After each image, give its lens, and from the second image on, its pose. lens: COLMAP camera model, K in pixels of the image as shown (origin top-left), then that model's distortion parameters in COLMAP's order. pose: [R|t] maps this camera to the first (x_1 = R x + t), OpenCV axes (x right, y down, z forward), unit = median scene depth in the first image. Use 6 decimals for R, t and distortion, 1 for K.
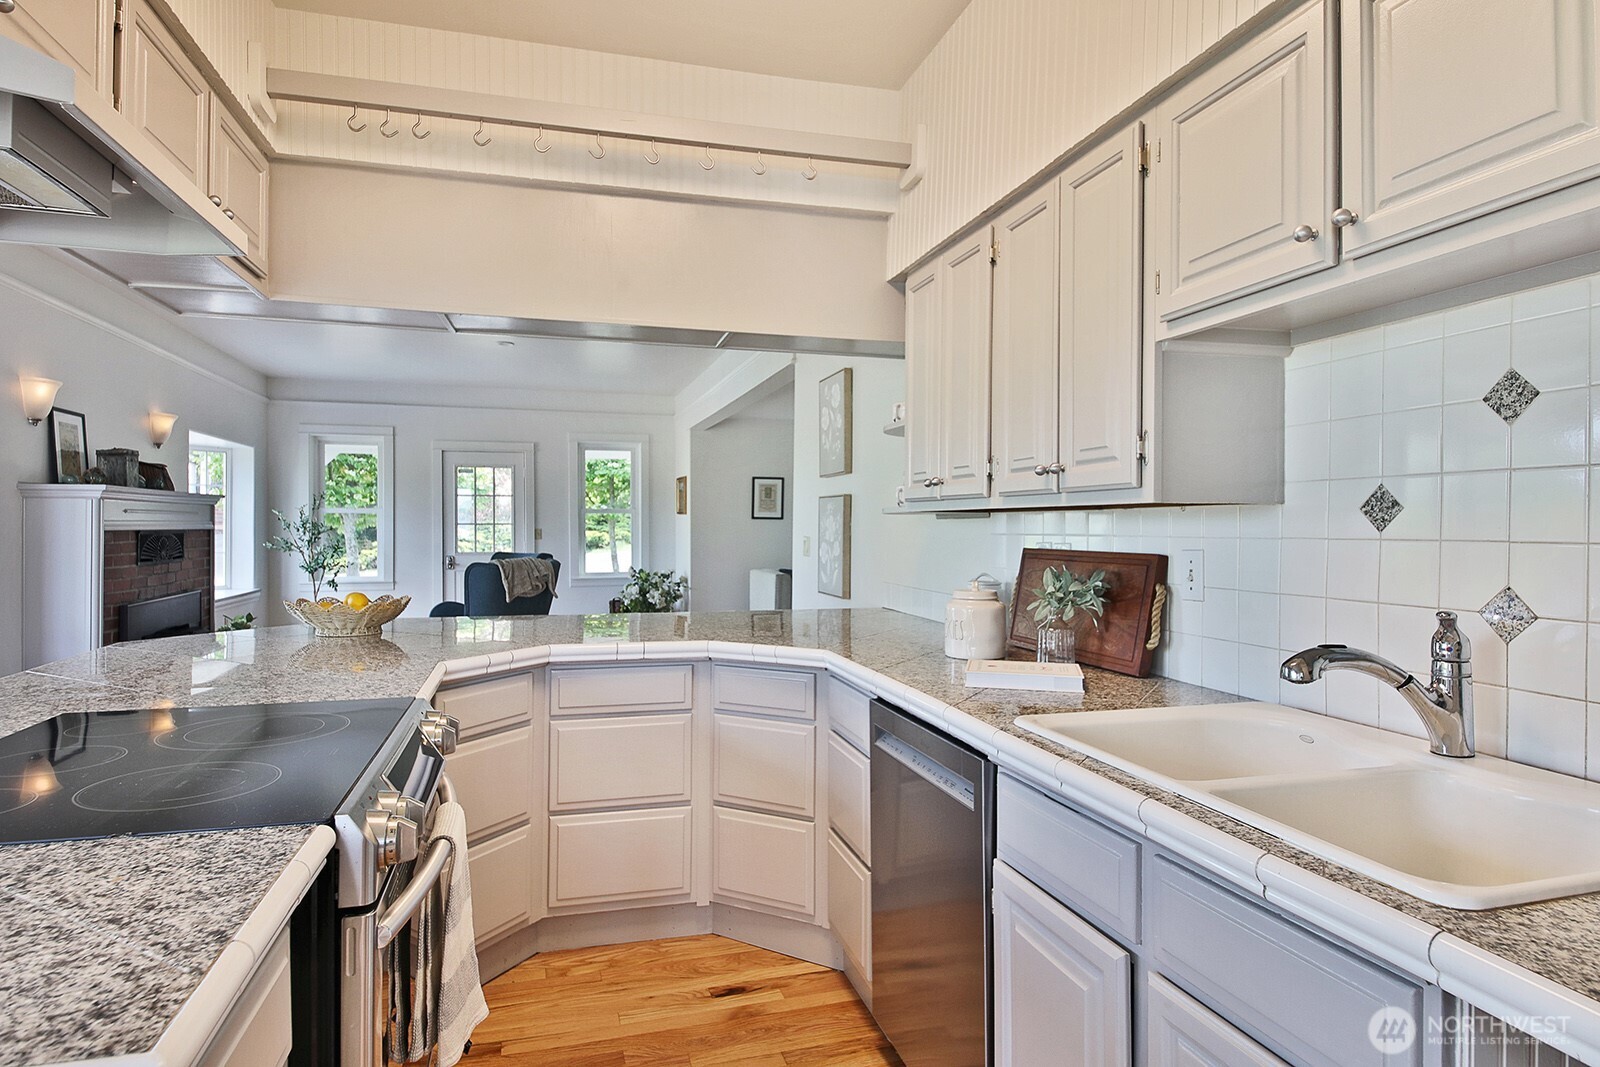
lens RADIAL K [[870.1, 0, 796.6], [0, 870.1, 525.8], [0, 0, 1]] dist [0.005350, 0.000021]
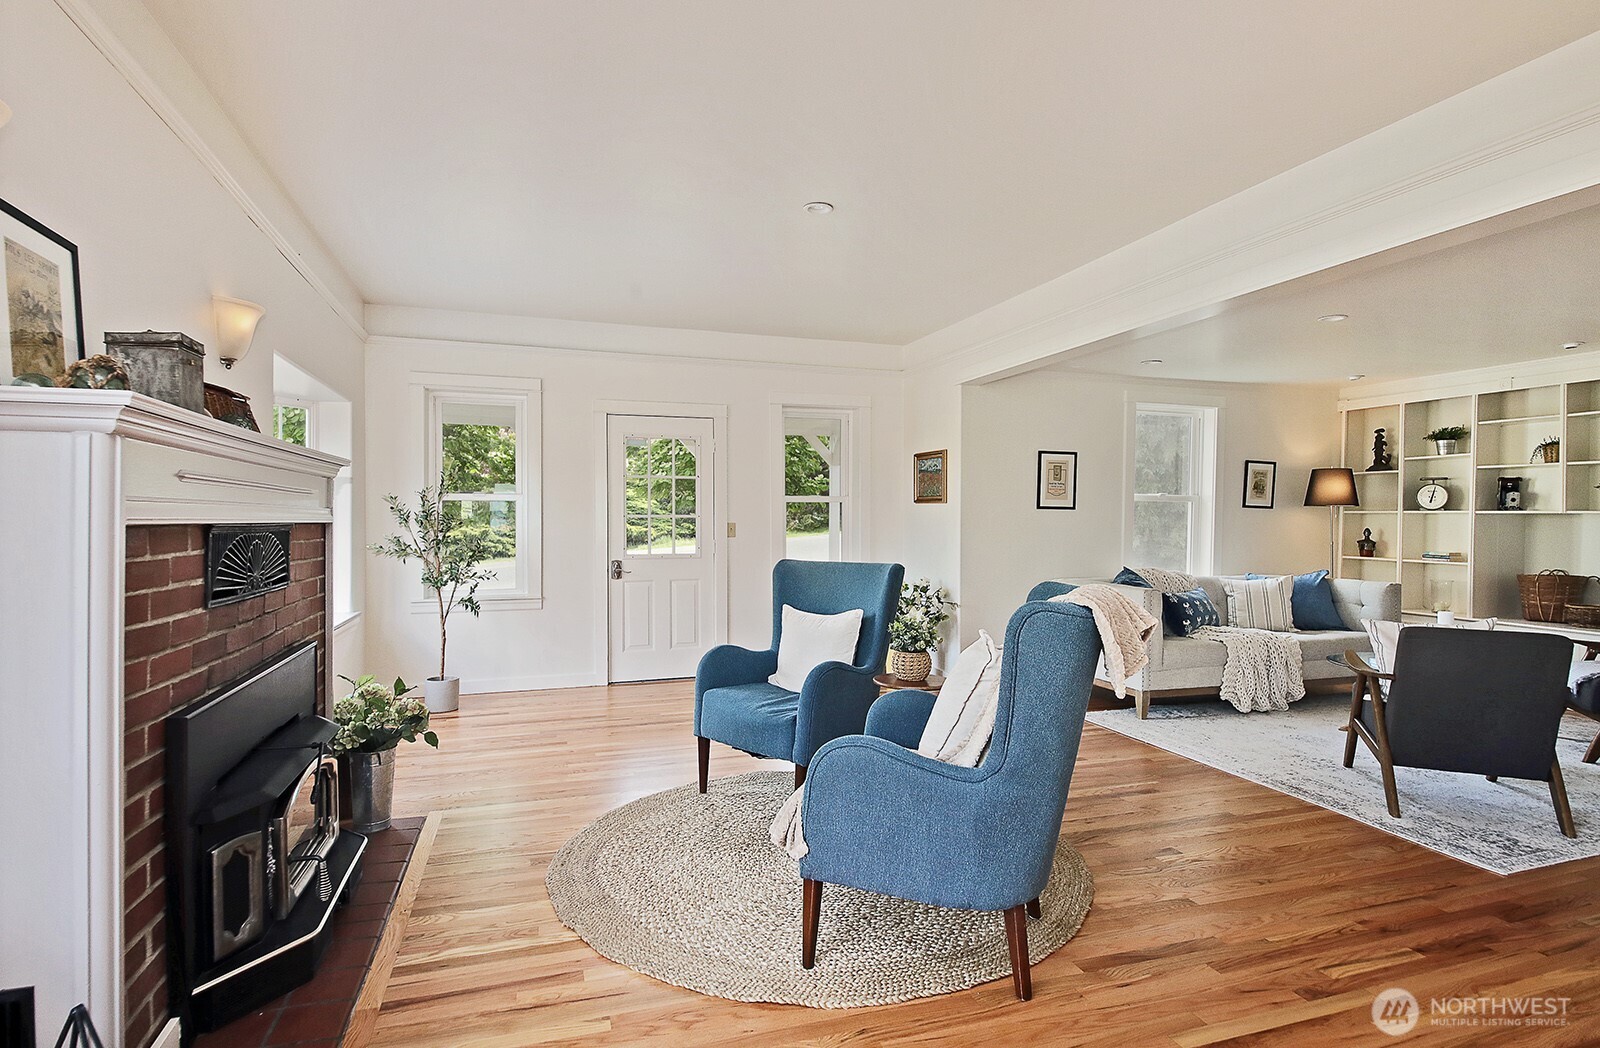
lens RADIAL K [[807.7, 0, 800.6], [0, 807.7, 524.4], [0, 0, 1]] dist [0.005315, 0.000578]
pose [[0.999614, 0.000349, 0.027788, -0.404935], [-0.000465, 0.999991, 0.004179, 0.003379], [-0.027787, -0.004190, 0.999605, 0.507634]]
